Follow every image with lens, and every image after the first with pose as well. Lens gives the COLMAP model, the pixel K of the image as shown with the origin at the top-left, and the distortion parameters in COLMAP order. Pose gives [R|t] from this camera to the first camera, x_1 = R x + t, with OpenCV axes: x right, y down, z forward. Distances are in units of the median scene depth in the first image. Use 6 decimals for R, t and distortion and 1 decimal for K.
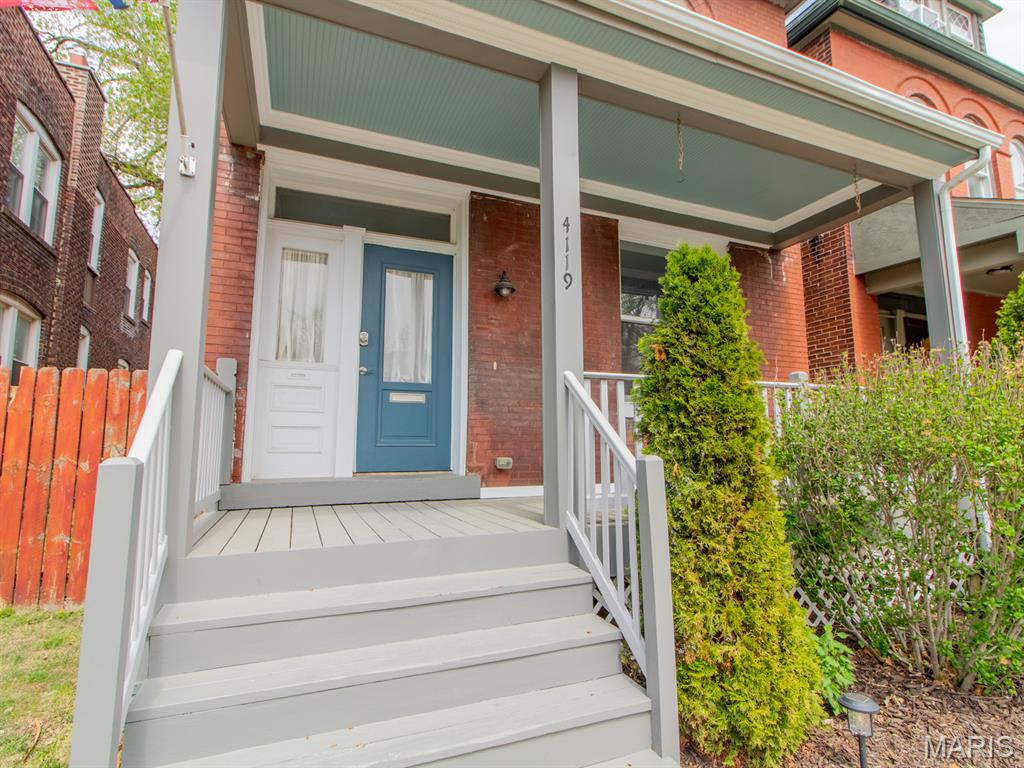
lens RADIAL K [[531.1, 0, 518.4], [0, 531.1, 379.7], [0, 0, 1]] dist [0.002025, -0.001308]
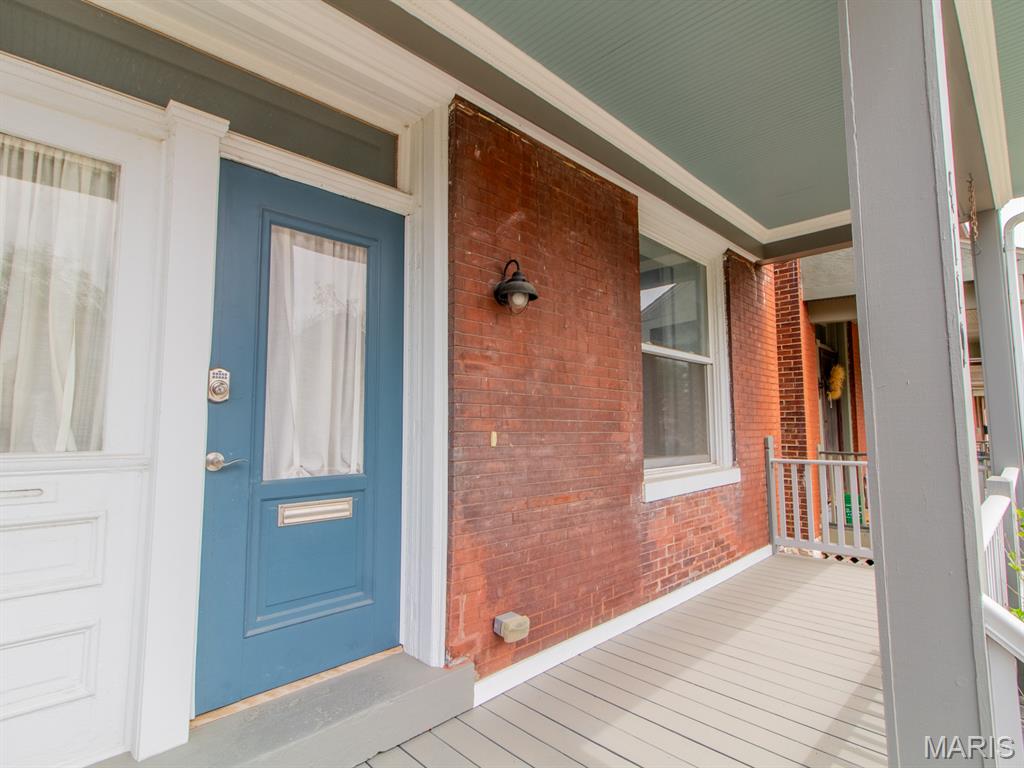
lens RADIAL K [[531.1, 0, 518.4], [0, 531.1, 379.7], [0, 0, 1]] dist [0.002025, -0.001308]
pose [[0.925834, 0.031155, 0.376645, -0.219550], [-0.046093, 0.998465, 0.030712, -0.100918], [-0.375110, -0.045795, 0.925849, 0.498036]]
